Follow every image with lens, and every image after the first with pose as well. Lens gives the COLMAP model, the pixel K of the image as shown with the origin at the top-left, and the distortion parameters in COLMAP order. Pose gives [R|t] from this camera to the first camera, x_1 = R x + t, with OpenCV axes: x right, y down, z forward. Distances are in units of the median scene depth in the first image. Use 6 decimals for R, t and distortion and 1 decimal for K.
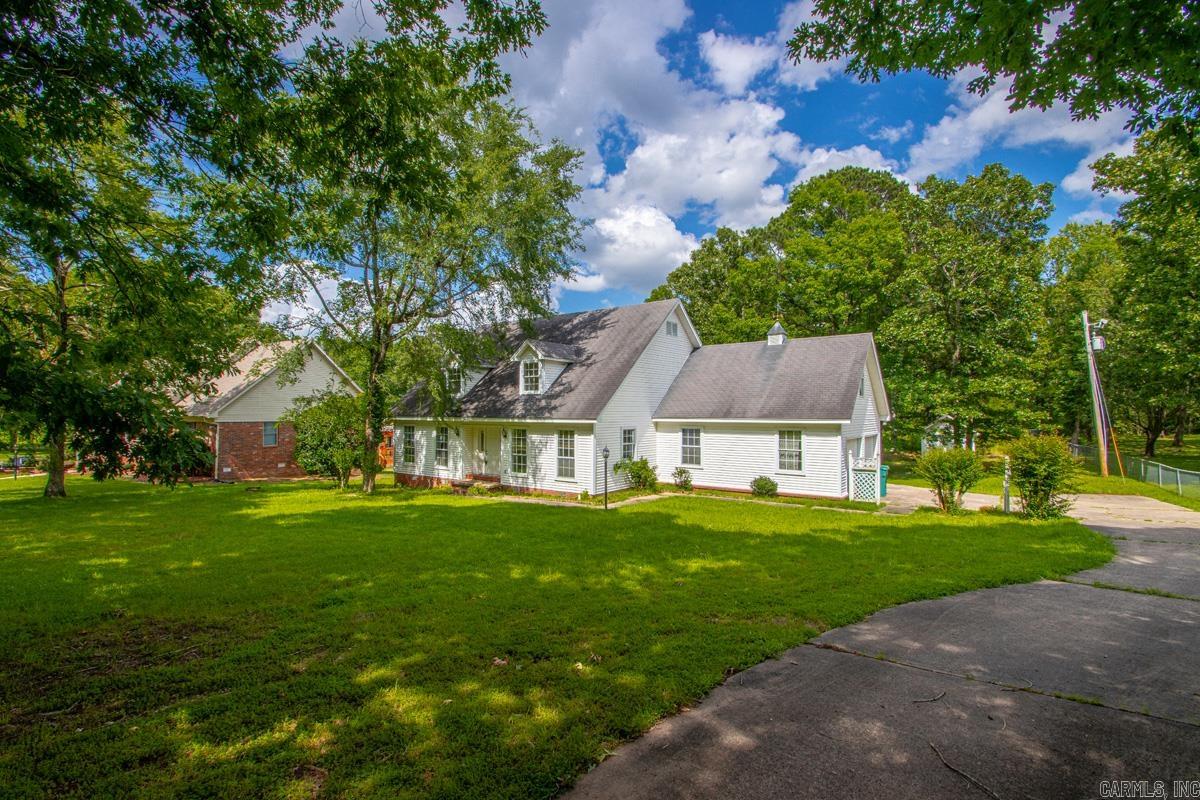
lens RADIAL K [[561.7, 0, 599.3], [0, 561.7, 401.1], [0, 0, 1]] dist [-0.004315, -0.011135]
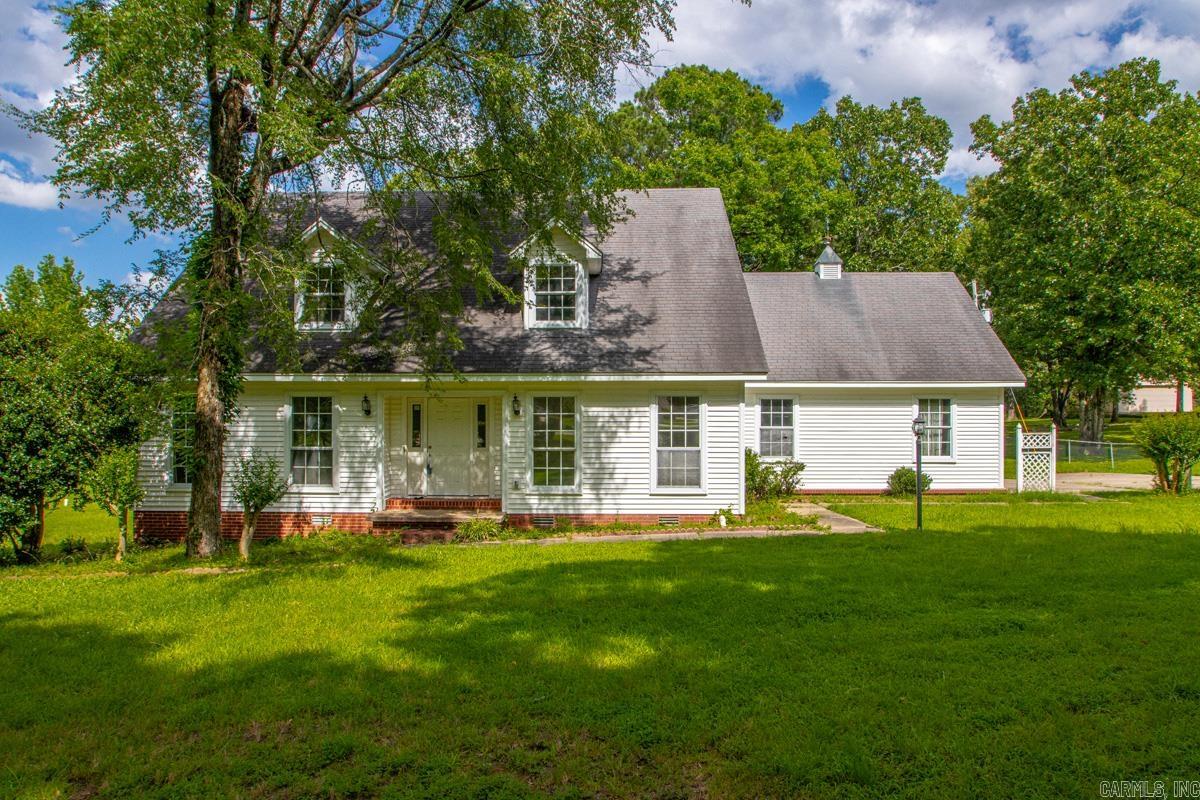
lens RADIAL K [[782.1, 0, 600.0], [0, 782.1, 400.7], [0, 0, 1]] dist [-0.003474, 0.004328]
pose [[0.816245, 0.005739, 0.577678, -0.508403], [-0.010079, 0.999940, 0.004307, 0.050813], [-0.577618, -0.009338, 0.816253, 0.423167]]
